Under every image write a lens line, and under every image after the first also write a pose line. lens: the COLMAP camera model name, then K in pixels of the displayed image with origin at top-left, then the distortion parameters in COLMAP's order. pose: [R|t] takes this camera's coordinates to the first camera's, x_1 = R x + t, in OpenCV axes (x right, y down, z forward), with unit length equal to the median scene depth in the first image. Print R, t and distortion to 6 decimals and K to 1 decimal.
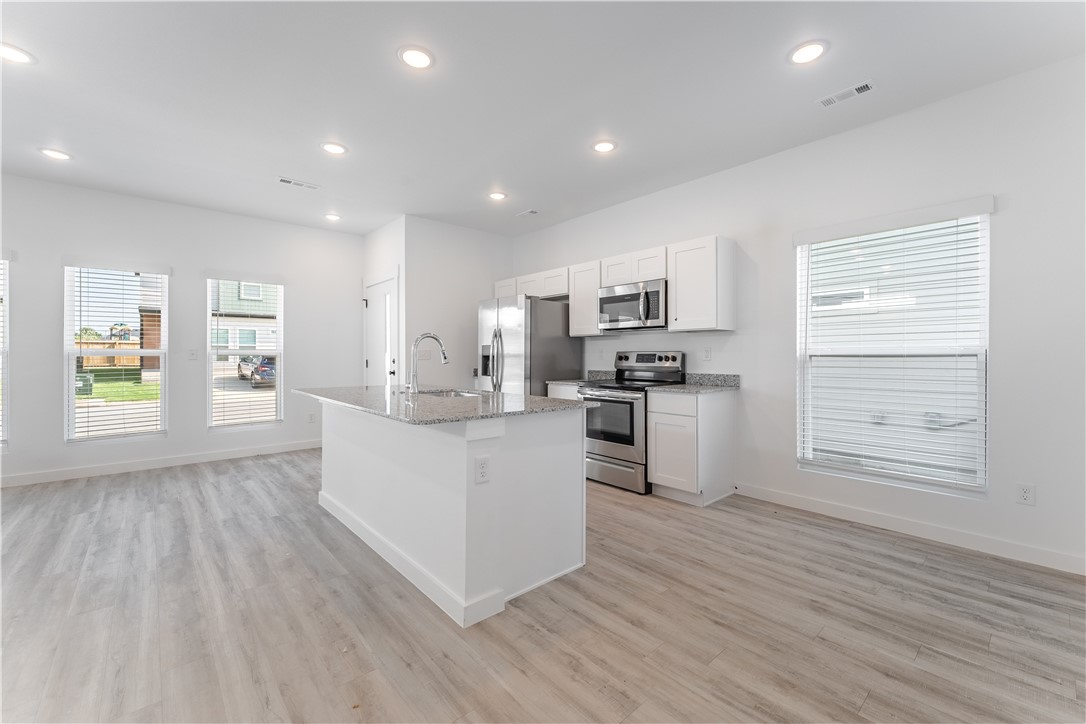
lens RADIAL K [[450.3, 0, 548.6], [0, 450.3, 359.6], [0, 0, 1]] dist [-0.002829, 0.000622]
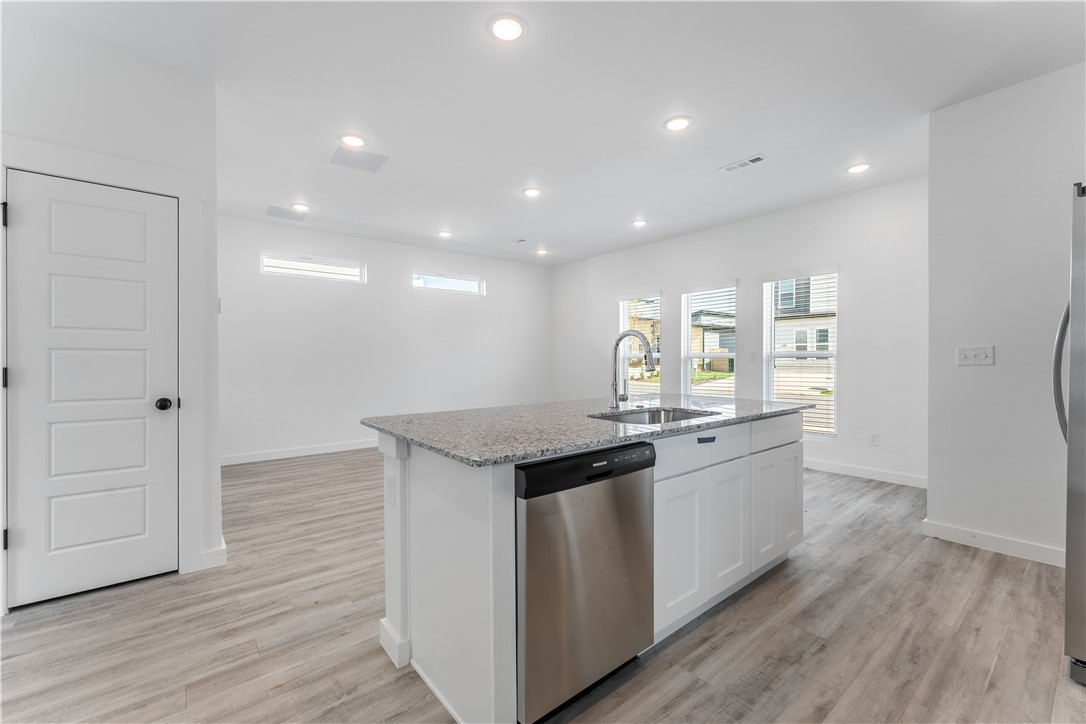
lens RADIAL K [[450.3, 0, 546.6], [0, 450.3, 360.6], [0, 0, 1]] dist [-0.002829, 0.000622]
pose [[-0.047102, 0.009357, -0.998846, 0.376114], [-0.003270, 0.999949, 0.009522, -0.013174], [0.998885, 0.003715, -0.047069, 0.686816]]
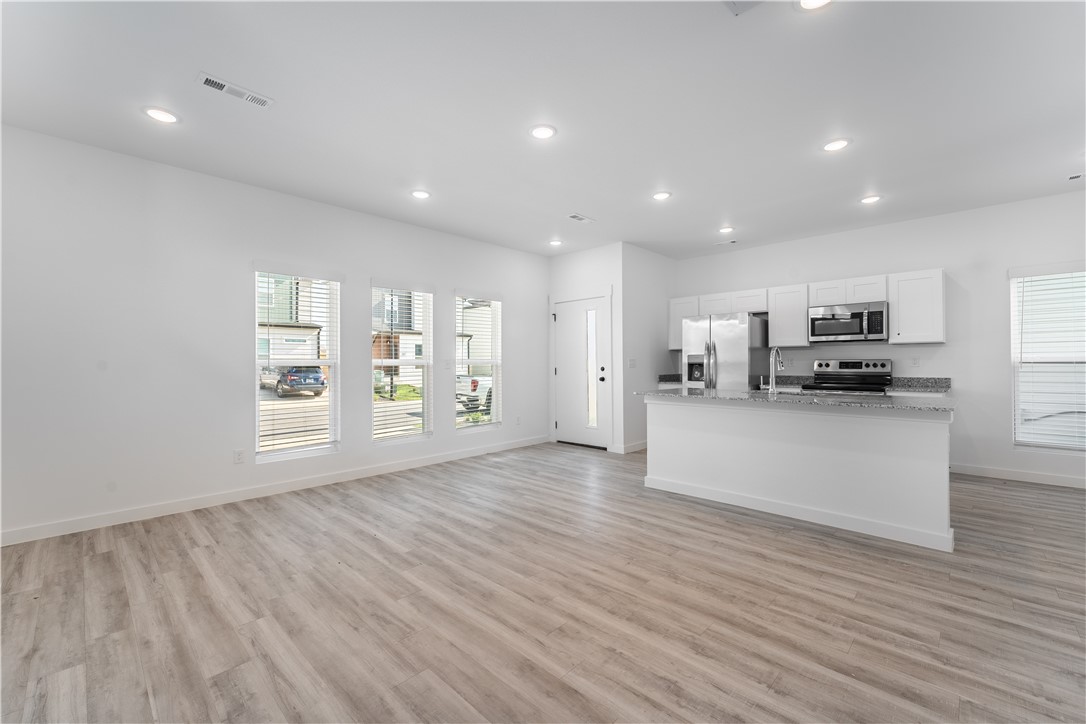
lens RADIAL K [[450.3, 0, 541.1], [0, 450.3, 361.6], [0, 0, 1]] dist [-0.002829, 0.000622]
pose [[0.997472, -0.004779, 0.070903, -0.783127], [0.005665, 0.999908, -0.012303, -0.003049], [-0.070837, 0.012673, 0.997407, -0.172805]]
